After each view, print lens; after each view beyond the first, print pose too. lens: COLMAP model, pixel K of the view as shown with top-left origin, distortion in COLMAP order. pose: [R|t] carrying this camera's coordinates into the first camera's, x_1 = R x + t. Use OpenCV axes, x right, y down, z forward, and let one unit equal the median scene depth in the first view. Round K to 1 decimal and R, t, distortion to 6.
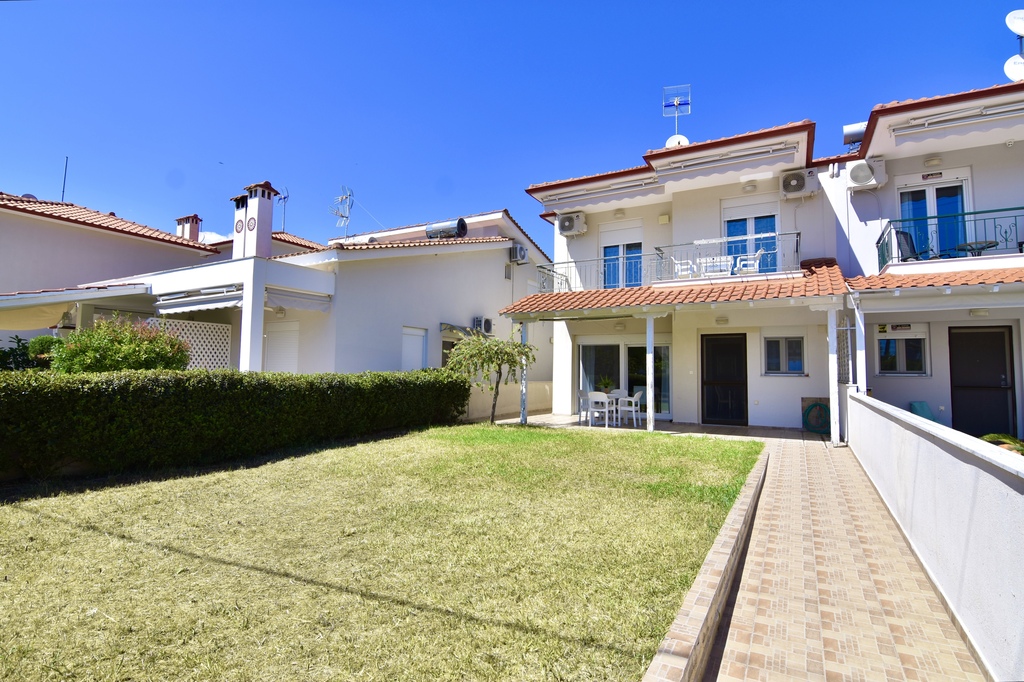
lens RADIAL K [[494.7, 0, 505.3], [0, 494.7, 338.3], [0, 0, 1]] dist [-0.006465, -0.008761]
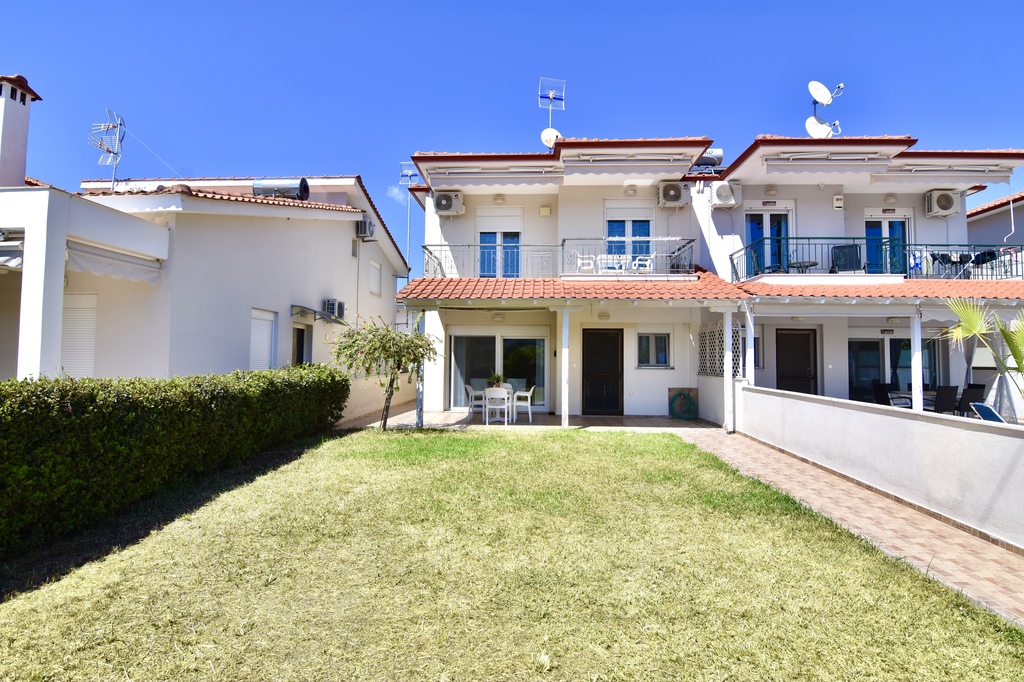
lens RADIAL K [[494.7, 0, 520.1], [0, 494.7, 338.4], [0, 0, 1]] dist [-0.006465, -0.008761]
pose [[0.897579, 0.016853, 0.440532, -0.183097], [-0.028978, 0.999363, 0.020812, -0.005354], [-0.439900, -0.031446, 0.897496, 0.143262]]
